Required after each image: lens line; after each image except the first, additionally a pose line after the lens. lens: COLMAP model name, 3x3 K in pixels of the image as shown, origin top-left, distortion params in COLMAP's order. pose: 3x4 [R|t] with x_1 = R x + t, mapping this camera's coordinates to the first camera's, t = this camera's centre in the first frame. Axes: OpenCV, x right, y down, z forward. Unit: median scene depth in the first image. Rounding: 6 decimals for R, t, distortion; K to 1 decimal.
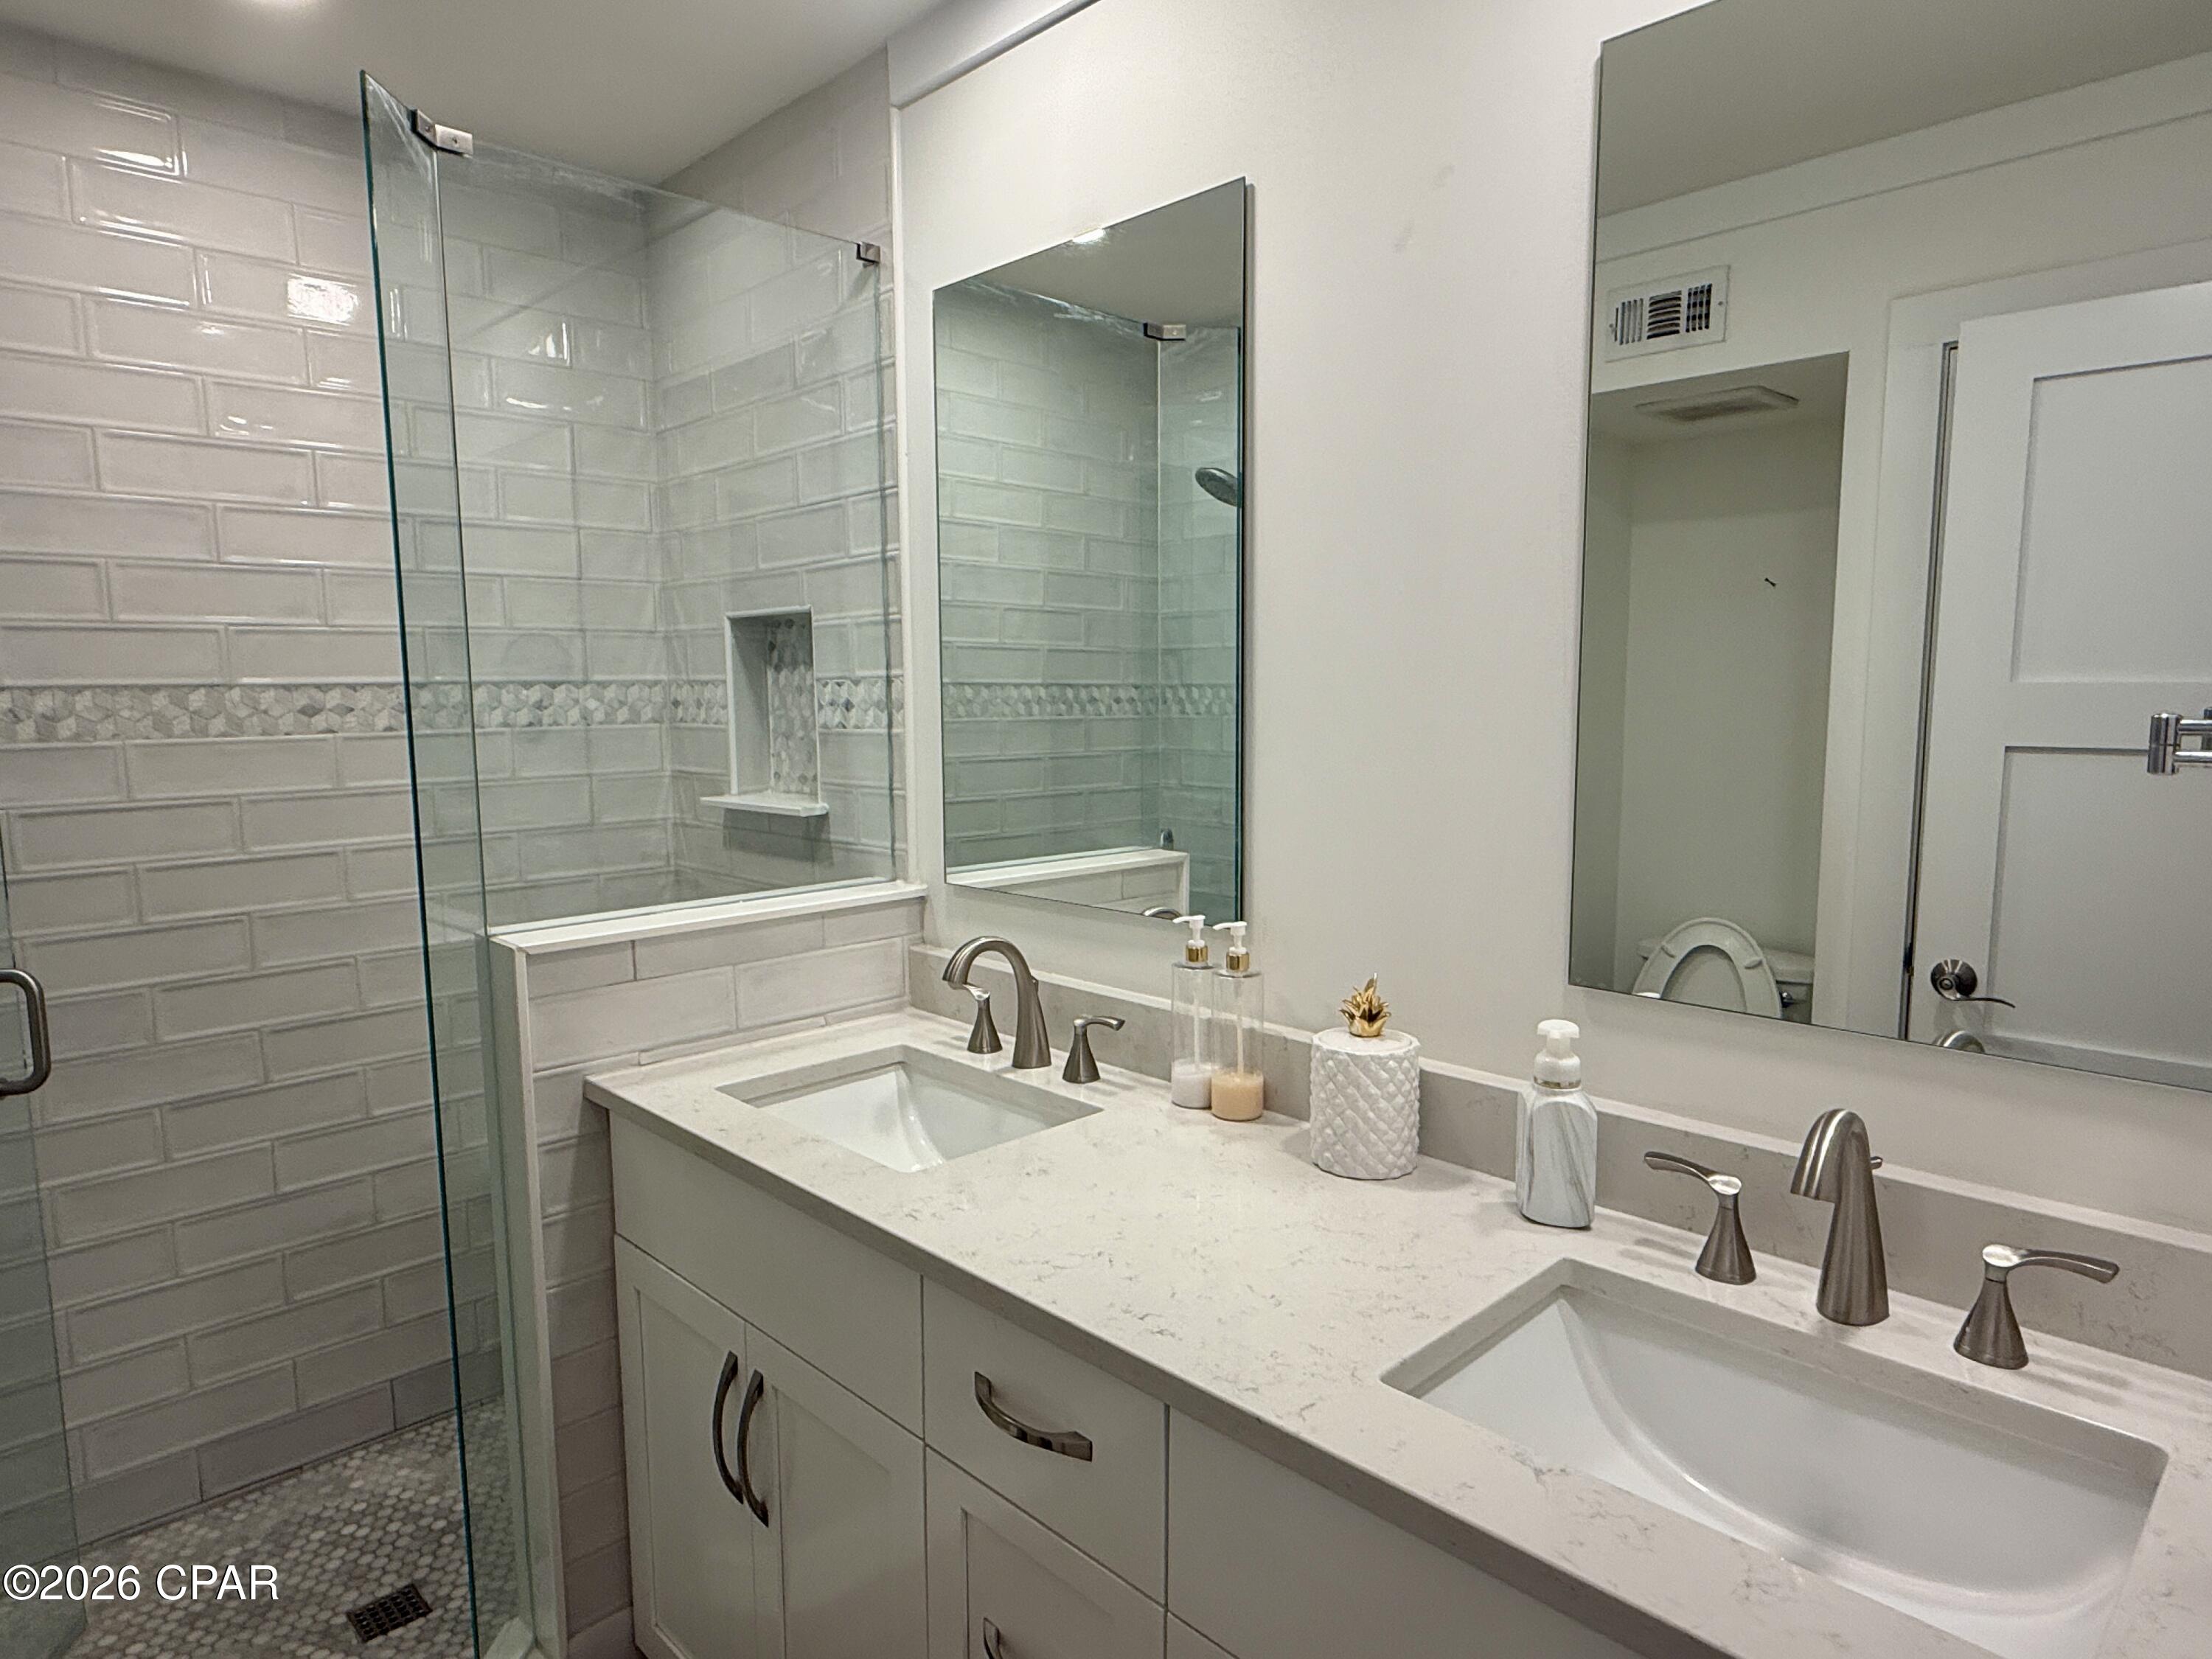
lens RADIAL K [[1310.5, 0, 1099.9], [0, 1310.5, 835.3], [0, 0, 1]] dist [-0.001133, 0.002129]
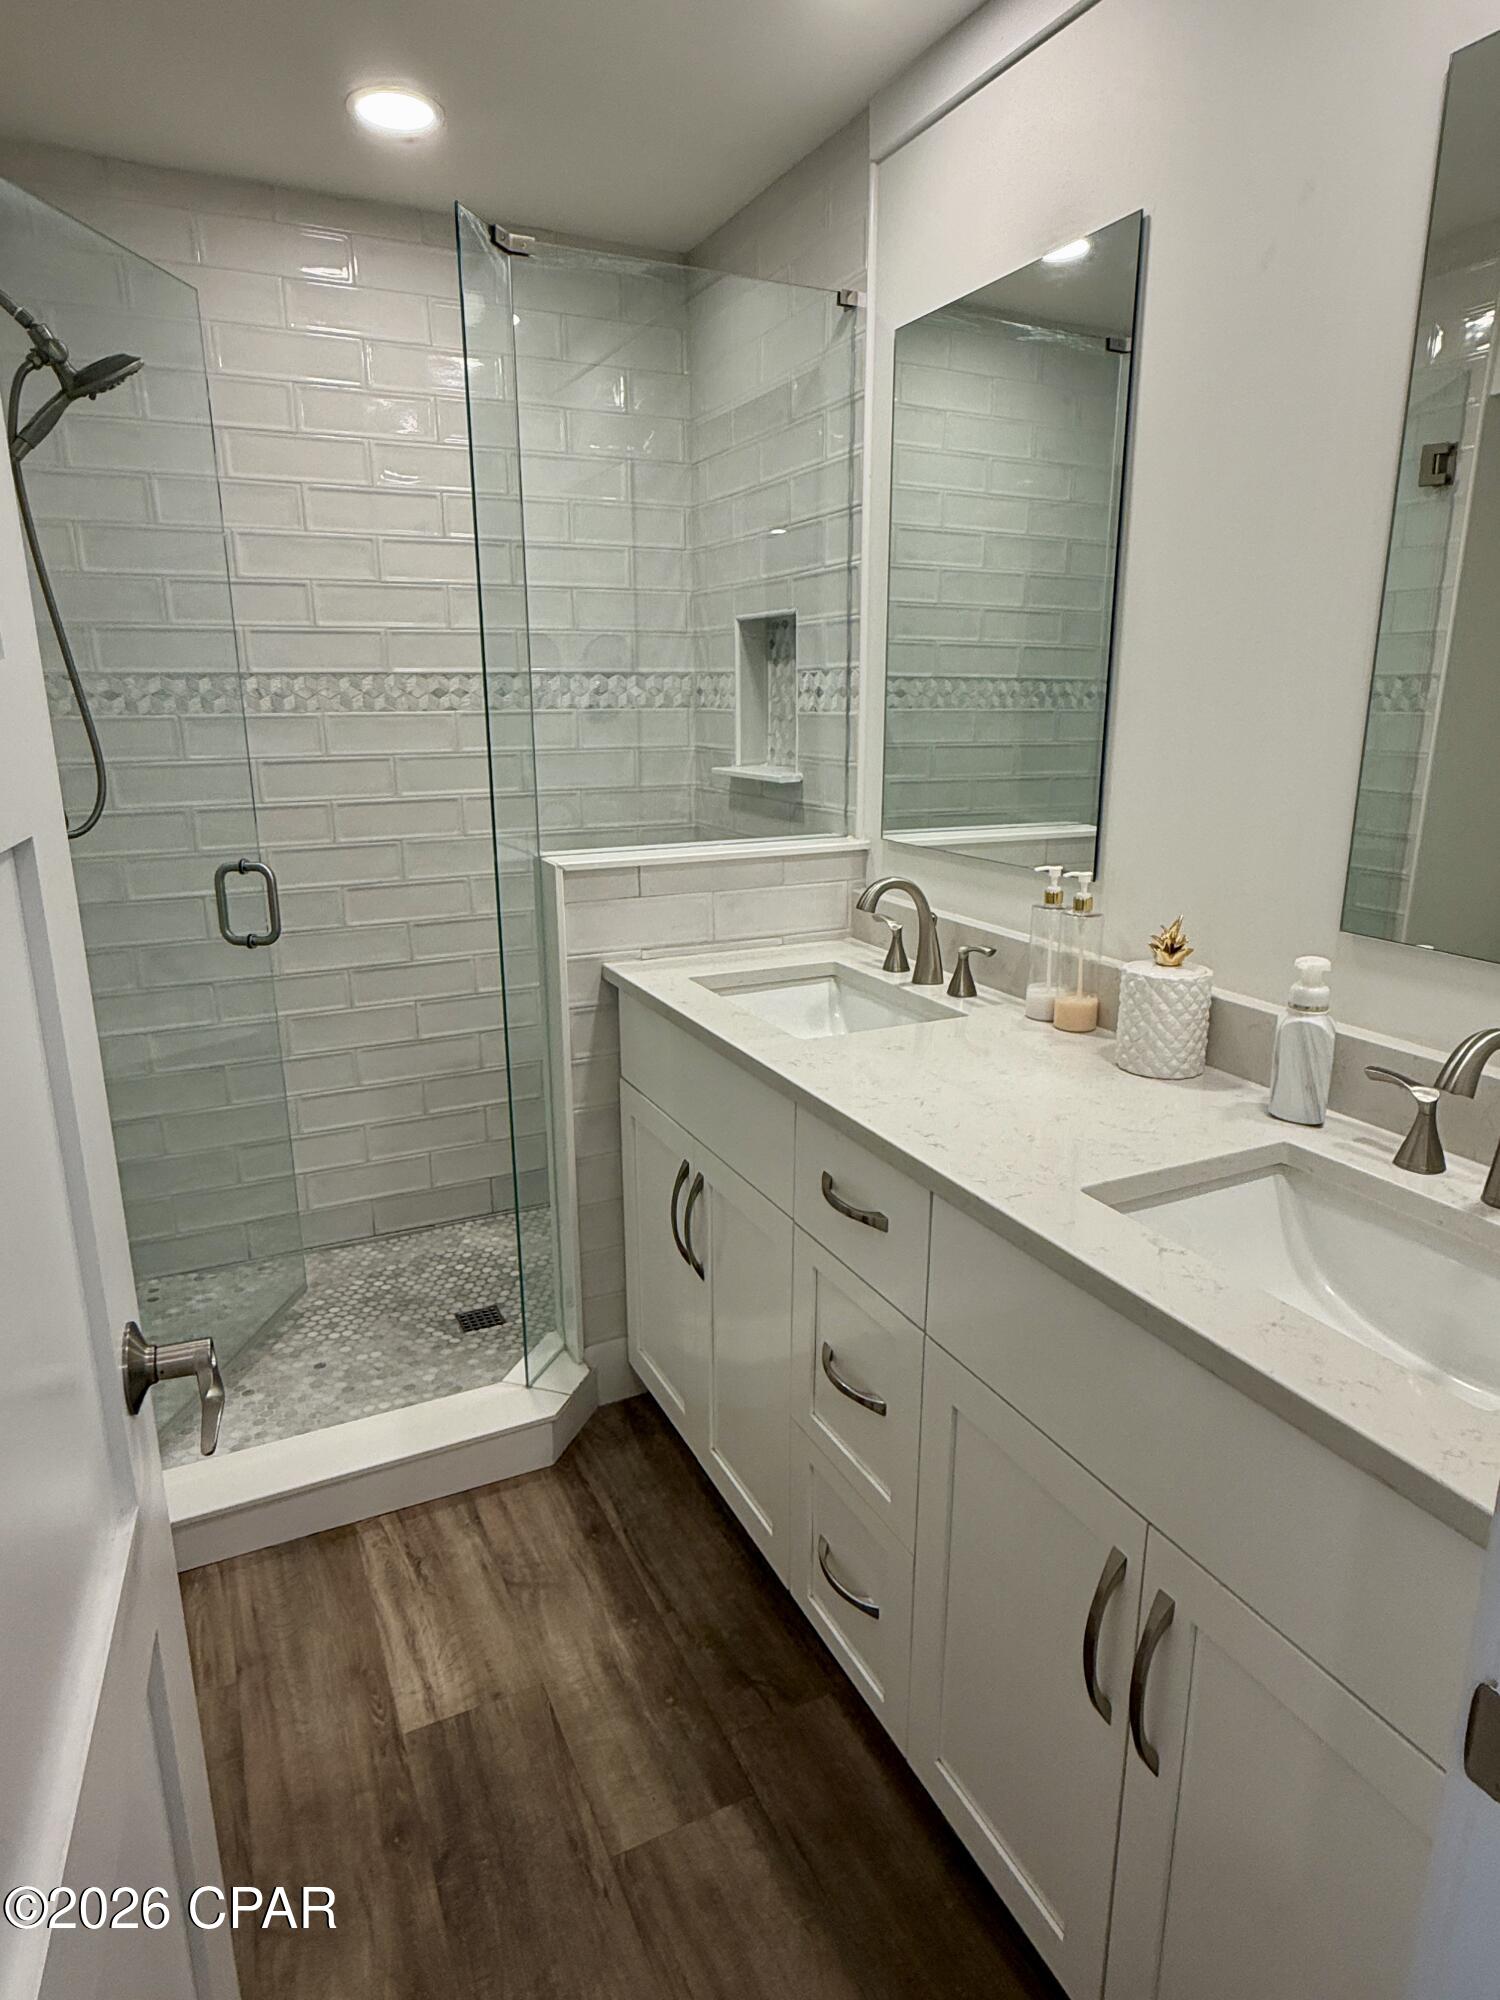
lens RADIAL K [[1184.9, 0, 757.2], [0, 1184.9, 995.3], [0, 0, 1]] dist [-0.001133, 0.002129]
pose [[0.951113, 0.084299, -0.297115, 0.119330], [-0.041891, 0.988350, 0.146319, 0.024572], [0.305988, -0.126720, 0.943564, -0.116498]]
